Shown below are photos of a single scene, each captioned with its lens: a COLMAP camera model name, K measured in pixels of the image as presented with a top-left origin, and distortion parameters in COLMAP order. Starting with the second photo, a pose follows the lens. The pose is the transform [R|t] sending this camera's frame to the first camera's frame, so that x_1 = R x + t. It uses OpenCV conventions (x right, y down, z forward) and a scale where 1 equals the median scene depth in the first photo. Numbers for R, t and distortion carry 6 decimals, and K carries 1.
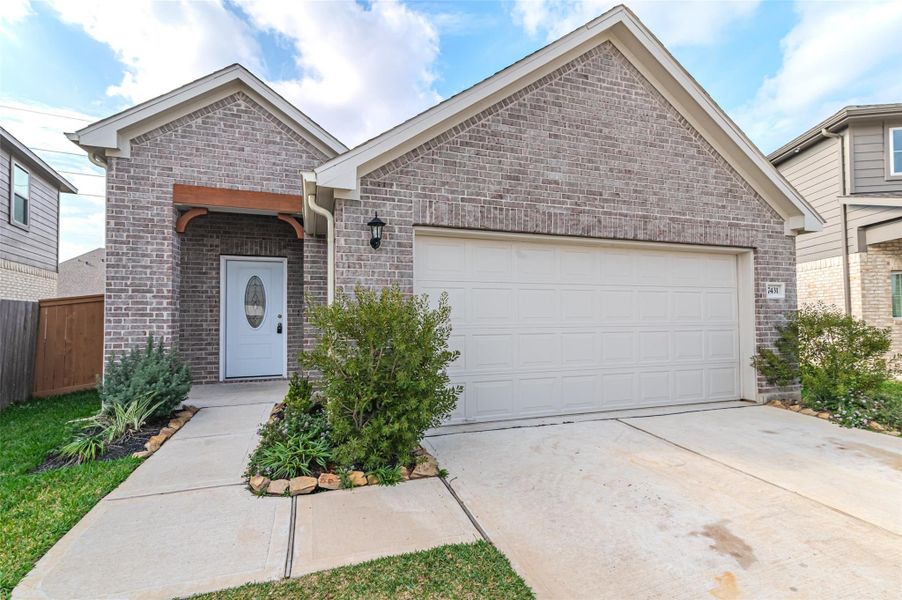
lens RADIAL K [[332.2, 0, 427.4], [0, 332.2, 311.9], [0, 0, 1]] dist [0.013828, -0.000488]
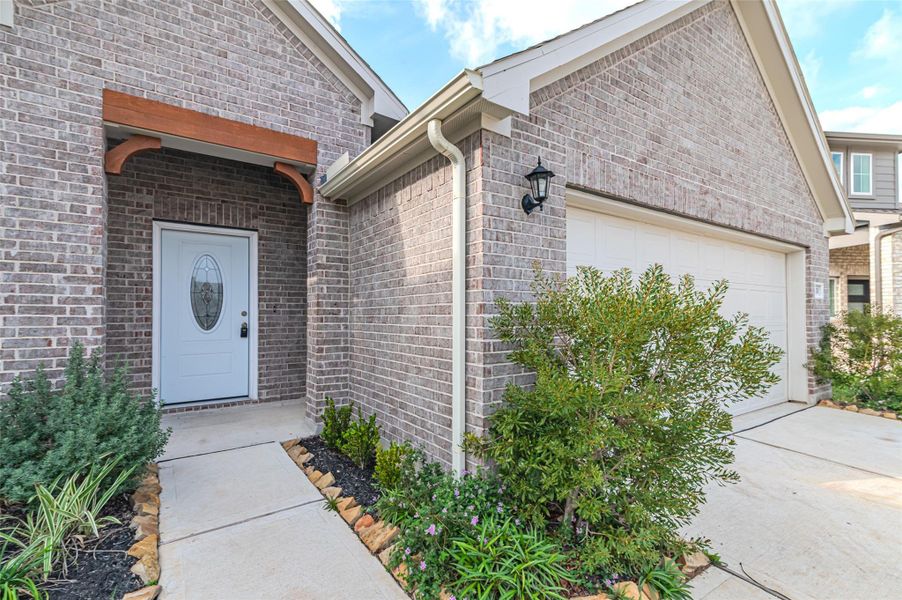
lens RADIAL K [[353.4, 0, 426.0], [0, 353.4, 312.3], [0, 0, 1]] dist [0.017649, -0.000827]
pose [[0.969804, 0.006525, 0.243797, -0.365135], [-0.008496, 0.999939, 0.007033, 0.002488], [-0.243736, -0.008892, 0.969801, 0.248471]]
